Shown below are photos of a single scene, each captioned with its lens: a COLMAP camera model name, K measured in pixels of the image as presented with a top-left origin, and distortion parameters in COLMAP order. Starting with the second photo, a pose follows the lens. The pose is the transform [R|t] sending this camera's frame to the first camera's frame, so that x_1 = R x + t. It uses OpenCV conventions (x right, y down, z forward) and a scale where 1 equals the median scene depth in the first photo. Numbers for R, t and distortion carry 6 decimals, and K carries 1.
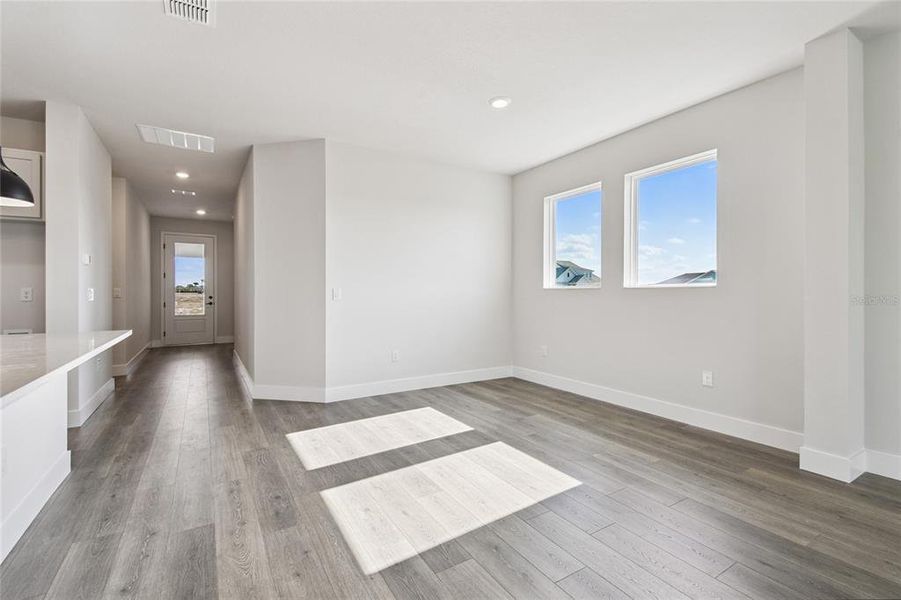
lens RADIAL K [[390.9, 0, 450.9], [0, 390.9, 294.2], [0, 0, 1]] dist [0.000766, -0.000124]
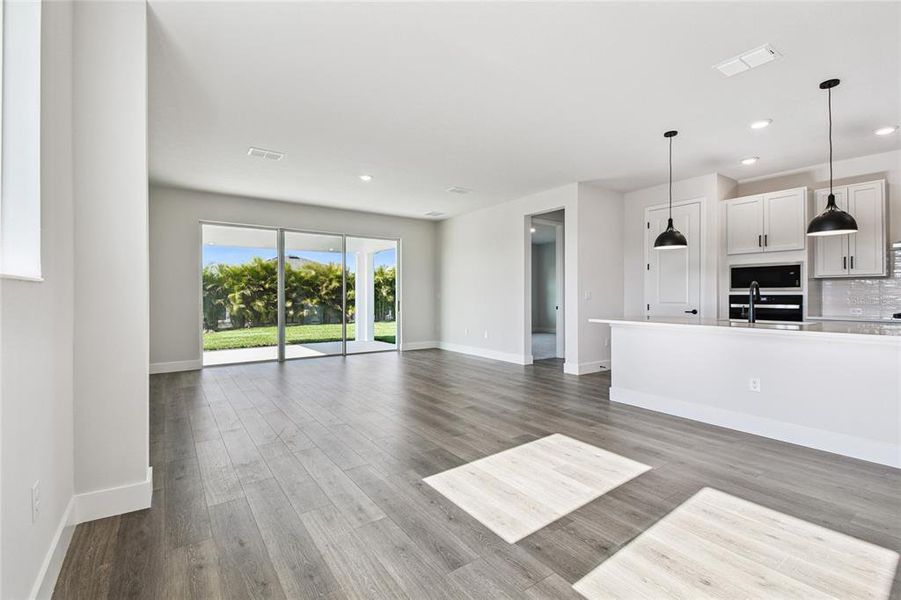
lens RADIAL K [[390.9, 0, 450.9], [0, 390.9, 294.2], [0, 0, 1]] dist [0.000766, -0.000124]
pose [[-0.997876, 0.003735, -0.065029, 0.315716], [0.003906, 0.999989, -0.002503, -0.006135], [0.065019, -0.002751, -0.997880, 1.947725]]
